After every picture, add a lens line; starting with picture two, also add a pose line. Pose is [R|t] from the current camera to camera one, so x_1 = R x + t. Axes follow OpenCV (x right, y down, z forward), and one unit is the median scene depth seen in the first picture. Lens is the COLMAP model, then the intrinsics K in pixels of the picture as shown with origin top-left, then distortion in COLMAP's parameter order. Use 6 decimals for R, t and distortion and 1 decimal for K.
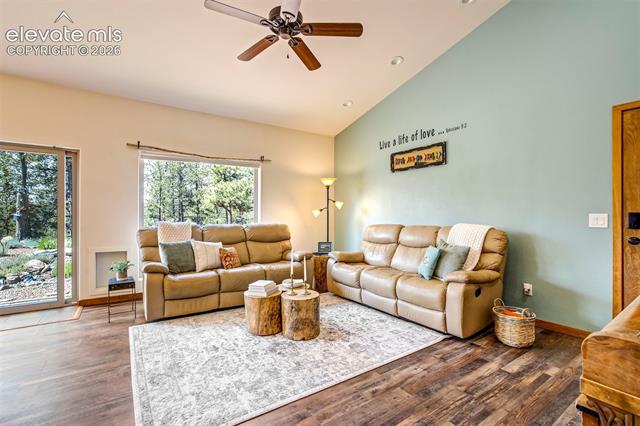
lens RADIAL K [[295.4, 0, 322.4], [0, 295.4, 214.9], [0, 0, 1]] dist [-0.051593, 0.032742]
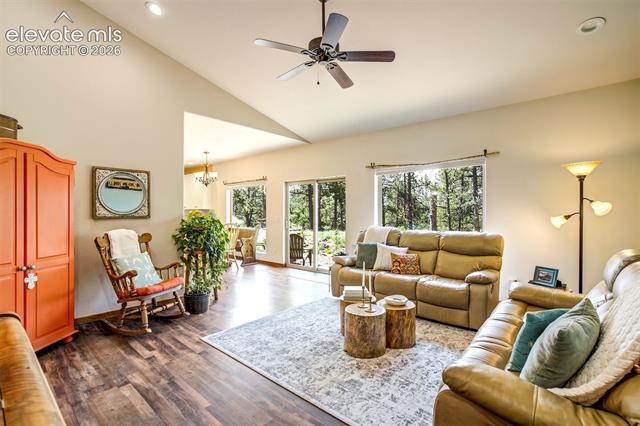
lens RADIAL K [[296.5, 0, 322.4], [0, 296.5, 213.2], [0, 0, 1]] dist [-0.038457, 0.019282]
pose [[0.251828, 0.002871, -0.967768, 0.606043], [0.000898, 0.999994, 0.003200, -0.033821], [0.967772, -0.001675, 0.251824, 0.462695]]
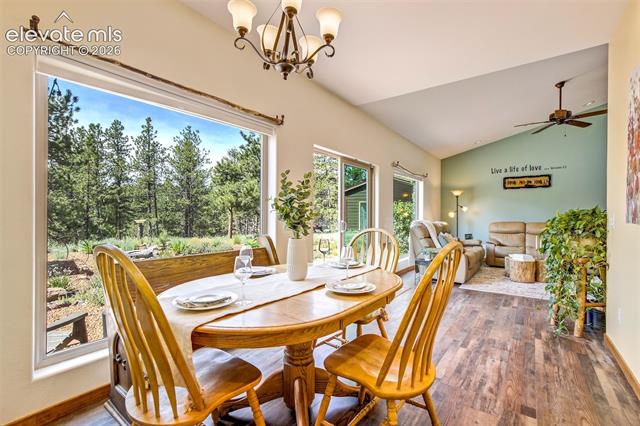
lens RADIAL K [[295.4, 0, 322.4], [0, 295.4, 214.9], [0, 0, 1]] dist [-0.051593, 0.032742]
pose [[0.945604, 0.005252, 0.325277, -1.440240], [-0.005598, 0.999984, 0.000129, -0.000645], [-0.325271, -0.001943, 0.945619, -0.196506]]
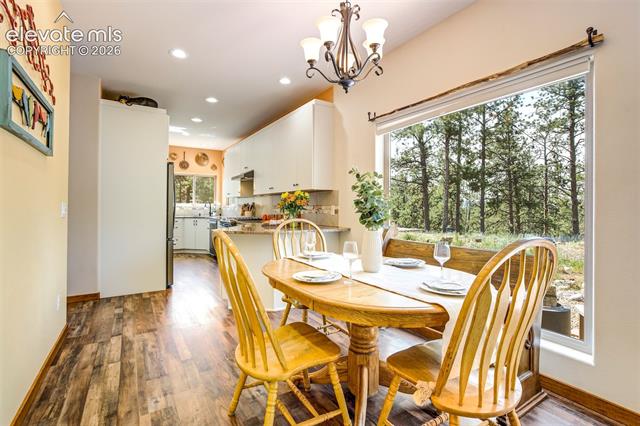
lens RADIAL K [[301.8, 0, 323.2], [0, 301.8, 207.2], [0, 0, 1]] dist [-0.056941, 0.035689]
pose [[-0.033319, -0.002131, -0.999442, -0.861928], [-0.001980, 0.999996, -0.002066, 0.000234], [0.999443, 0.001910, -0.033323, 0.185860]]
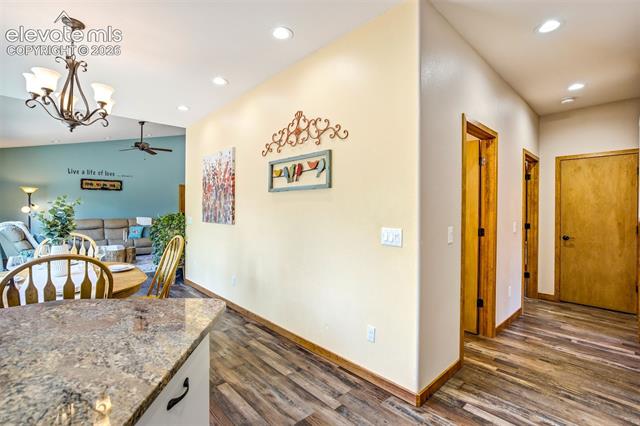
lens RADIAL K [[296.5, 0, 322.4], [0, 296.5, 213.2], [0, 0, 1]] dist [-0.038457, 0.019282]
pose [[-0.137193, -0.012277, 0.990468, -1.998597], [-0.007571, 0.999907, 0.011345, -0.040835], [-0.990515, -0.005942, -0.137273, -0.207694]]
